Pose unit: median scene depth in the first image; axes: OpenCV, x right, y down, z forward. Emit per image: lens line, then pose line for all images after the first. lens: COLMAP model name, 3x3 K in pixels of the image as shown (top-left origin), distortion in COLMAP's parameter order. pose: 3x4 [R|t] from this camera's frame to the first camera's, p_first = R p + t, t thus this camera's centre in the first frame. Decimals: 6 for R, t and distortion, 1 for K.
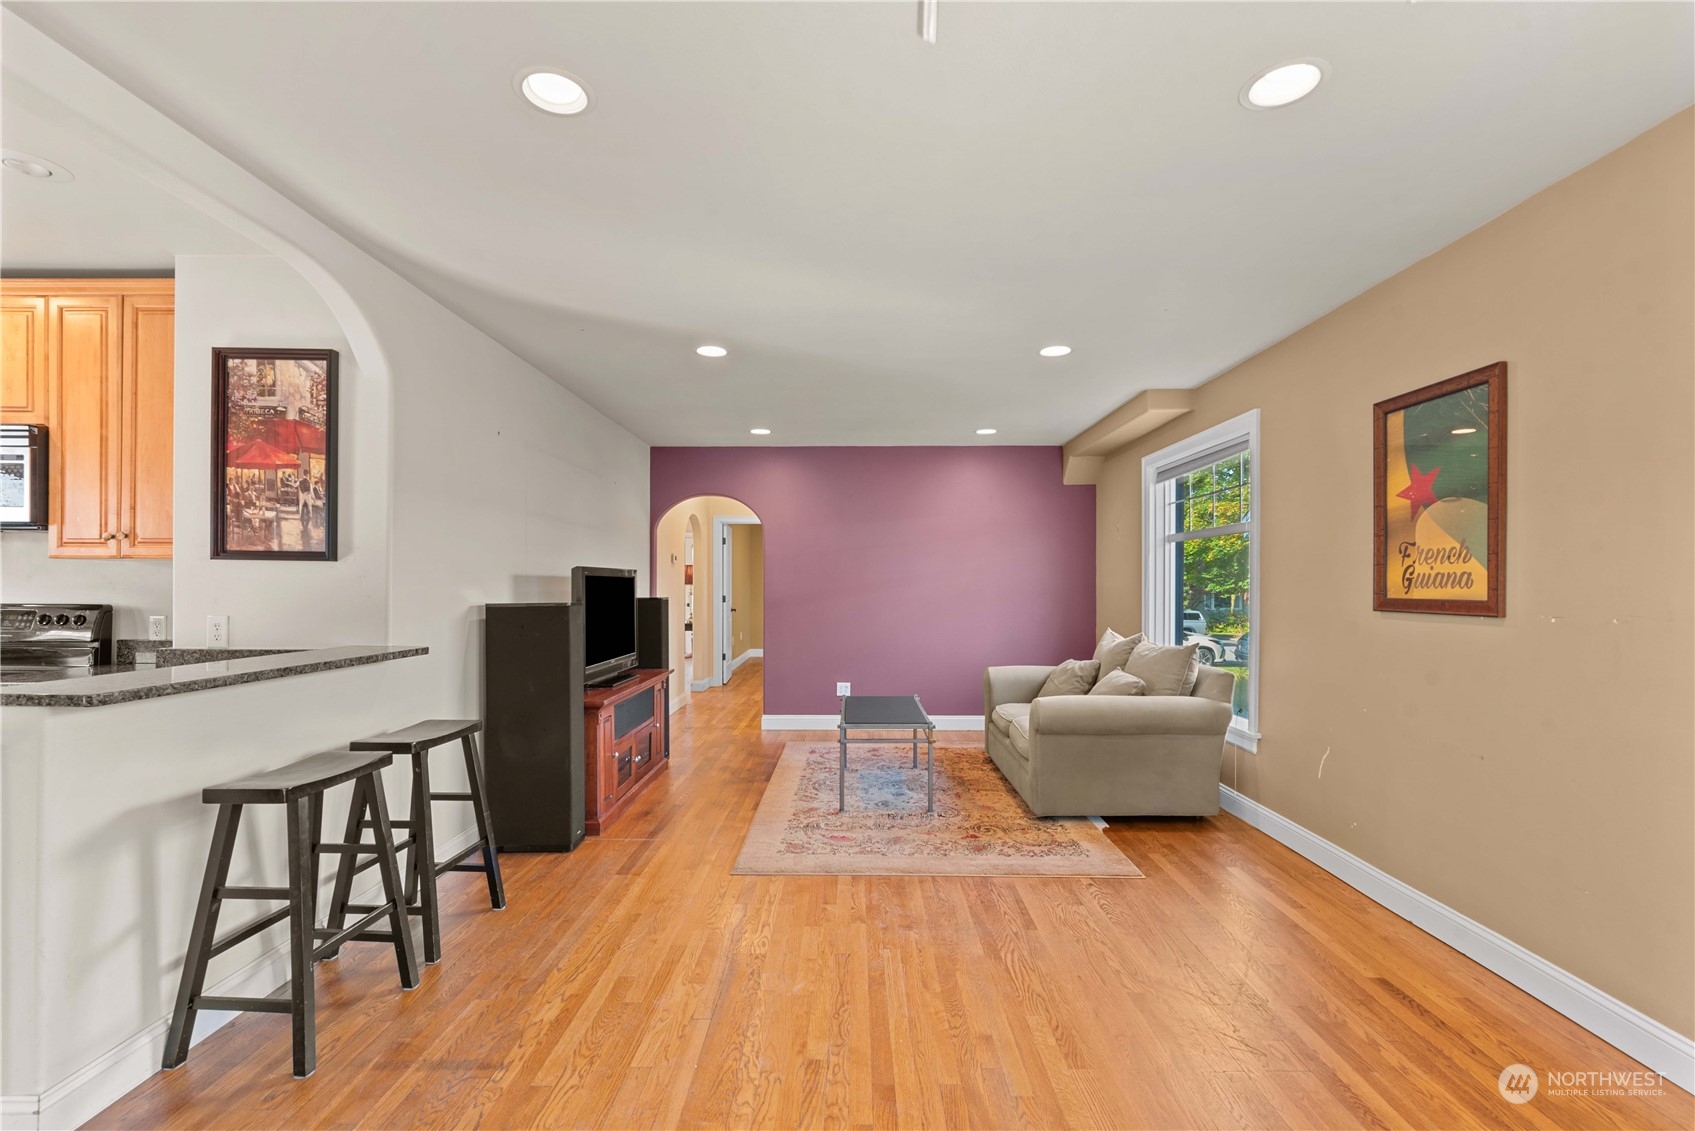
lens RADIAL K [[747.2, 0, 848.6], [0, 747.2, 584.5], [0, 0, 1]] dist [0.001241, -0.000580]
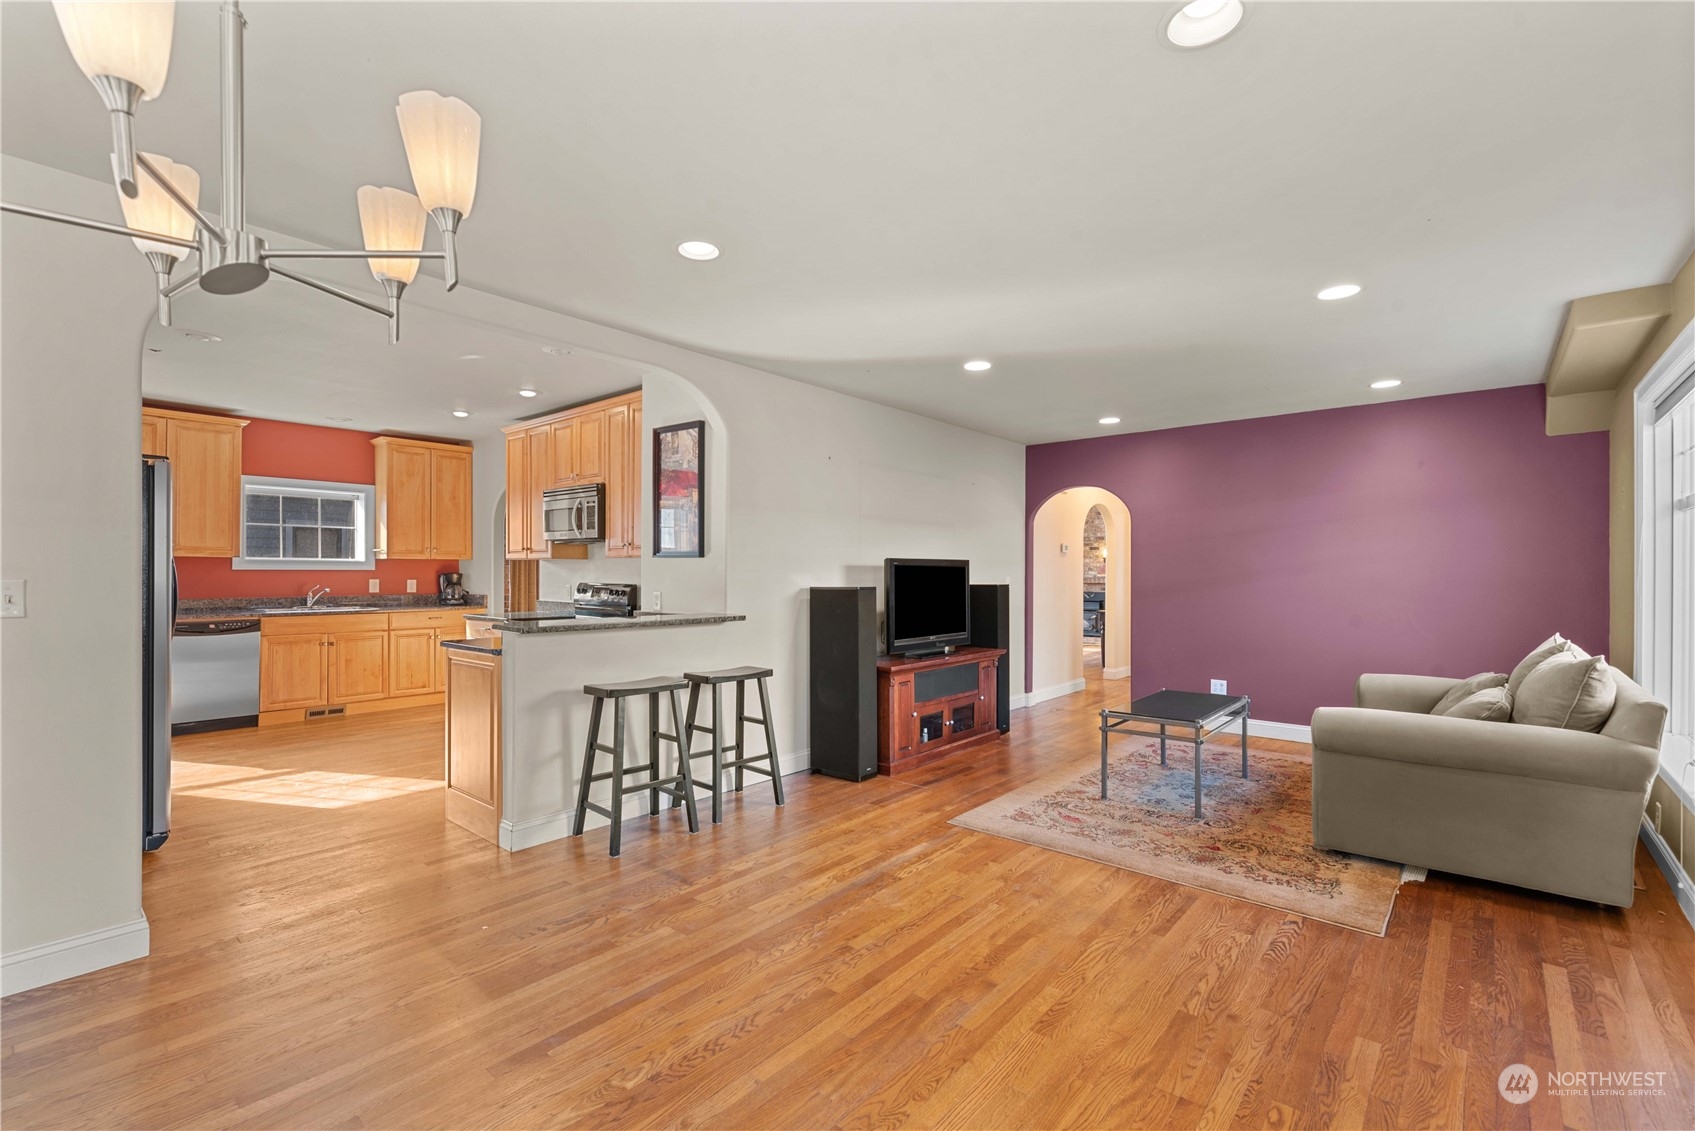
lens RADIAL K [[747.2, 0, 851.6], [0, 747.2, 572.3], [0, 0, 1]] dist [0.001241, -0.000580]
pose [[0.768000, -0.000215, -0.640449, 0.522778], [-0.000587, 0.999999, -0.001041, 0.000881], [0.640449, 0.001175, 0.768000, 0.016460]]
